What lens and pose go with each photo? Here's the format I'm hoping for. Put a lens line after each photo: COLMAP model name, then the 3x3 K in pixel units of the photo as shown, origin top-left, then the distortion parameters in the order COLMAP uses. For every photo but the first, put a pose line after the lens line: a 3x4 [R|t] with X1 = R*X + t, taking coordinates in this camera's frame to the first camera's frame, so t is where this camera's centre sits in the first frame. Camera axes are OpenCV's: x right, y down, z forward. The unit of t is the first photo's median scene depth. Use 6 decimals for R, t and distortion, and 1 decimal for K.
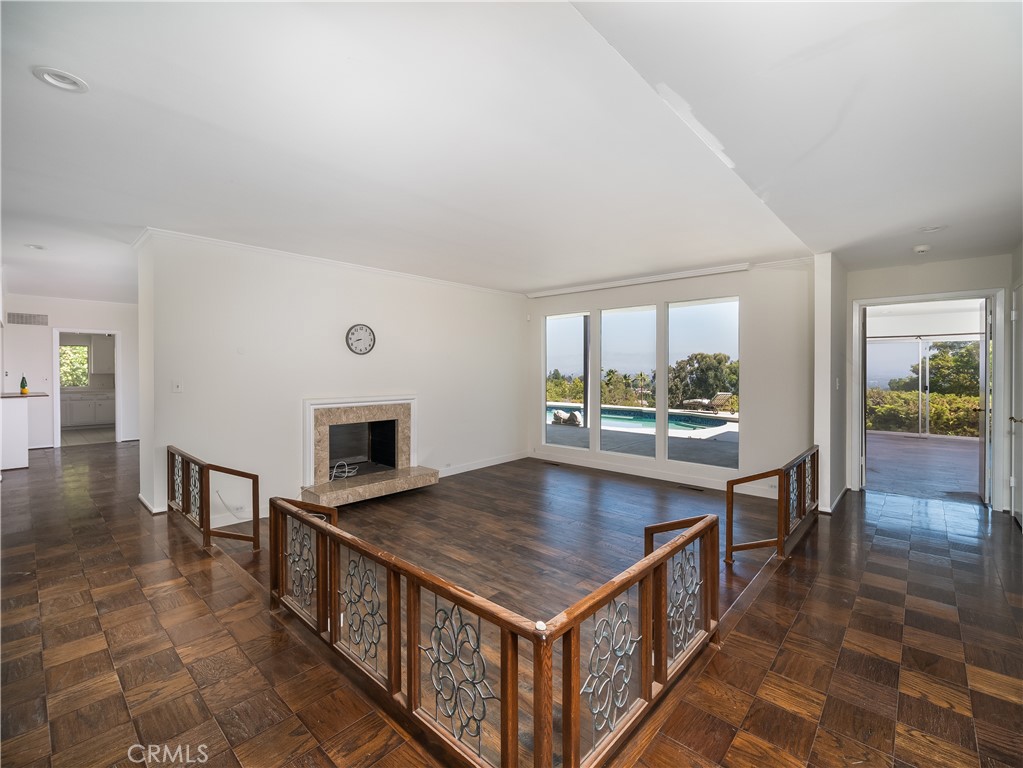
lens RADIAL K [[453.9, 0, 523.6], [0, 453.9, 373.9], [0, 0, 1]] dist [-0.002084, -0.000486]
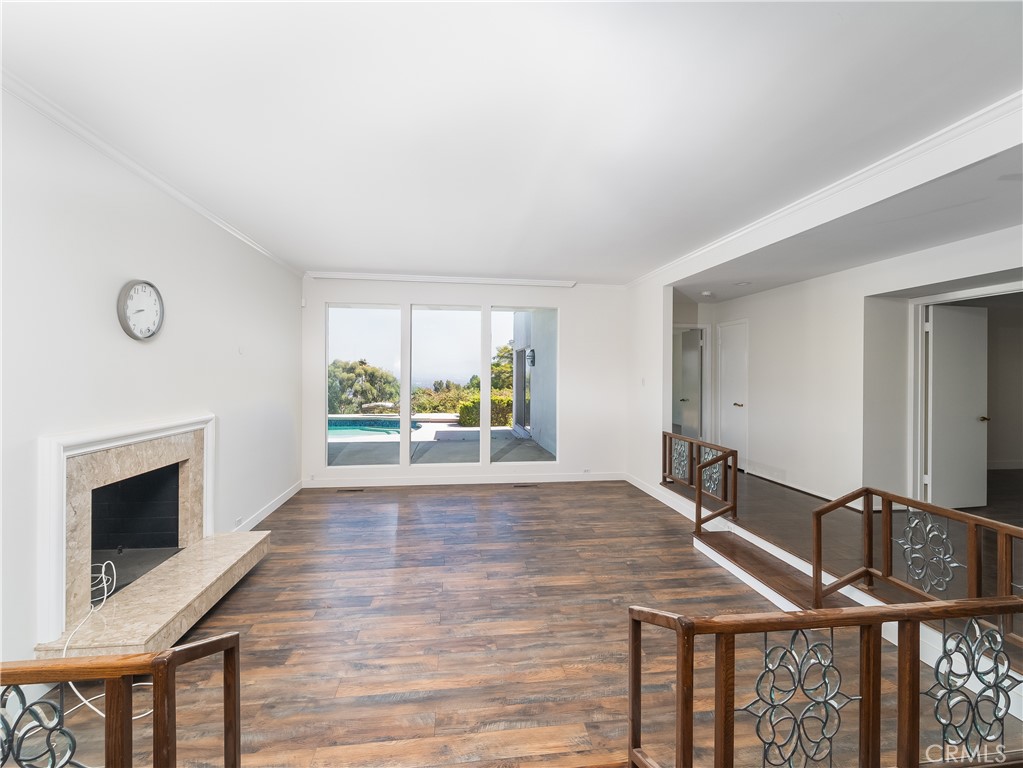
lens RADIAL K [[453.9, 0, 509.1], [0, 453.9, 376.0], [0, 0, 1]] dist [-0.002084, -0.000486]
pose [[0.656209, 0.000759, 0.754579, -0.488535], [0.000841, 0.999998, -0.001736, -0.001298], [-0.754579, 0.001774, 0.656207, 0.370278]]
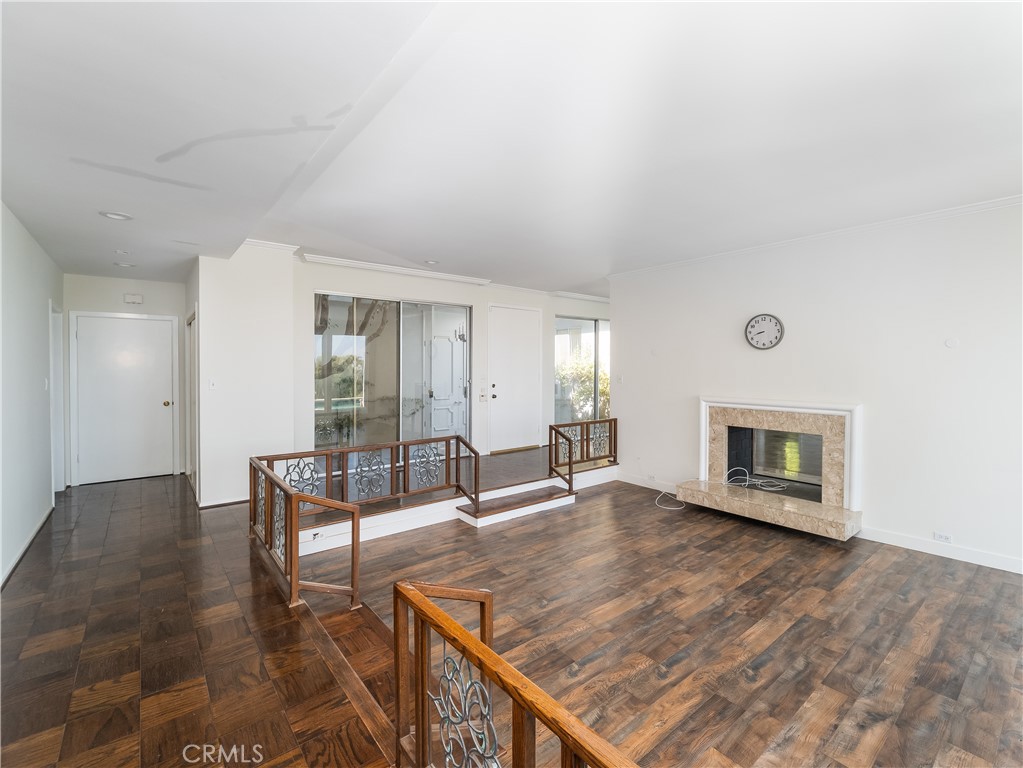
lens RADIAL K [[453.9, 0, 501.4], [0, 453.9, 374.1], [0, 0, 1]] dist [-0.002084, -0.000486]
pose [[-0.175685, 0.015182, -0.984329, 0.587264], [-0.007562, 0.999831, 0.016771, -0.007455], [0.984417, 0.010390, -0.175540, 0.689029]]
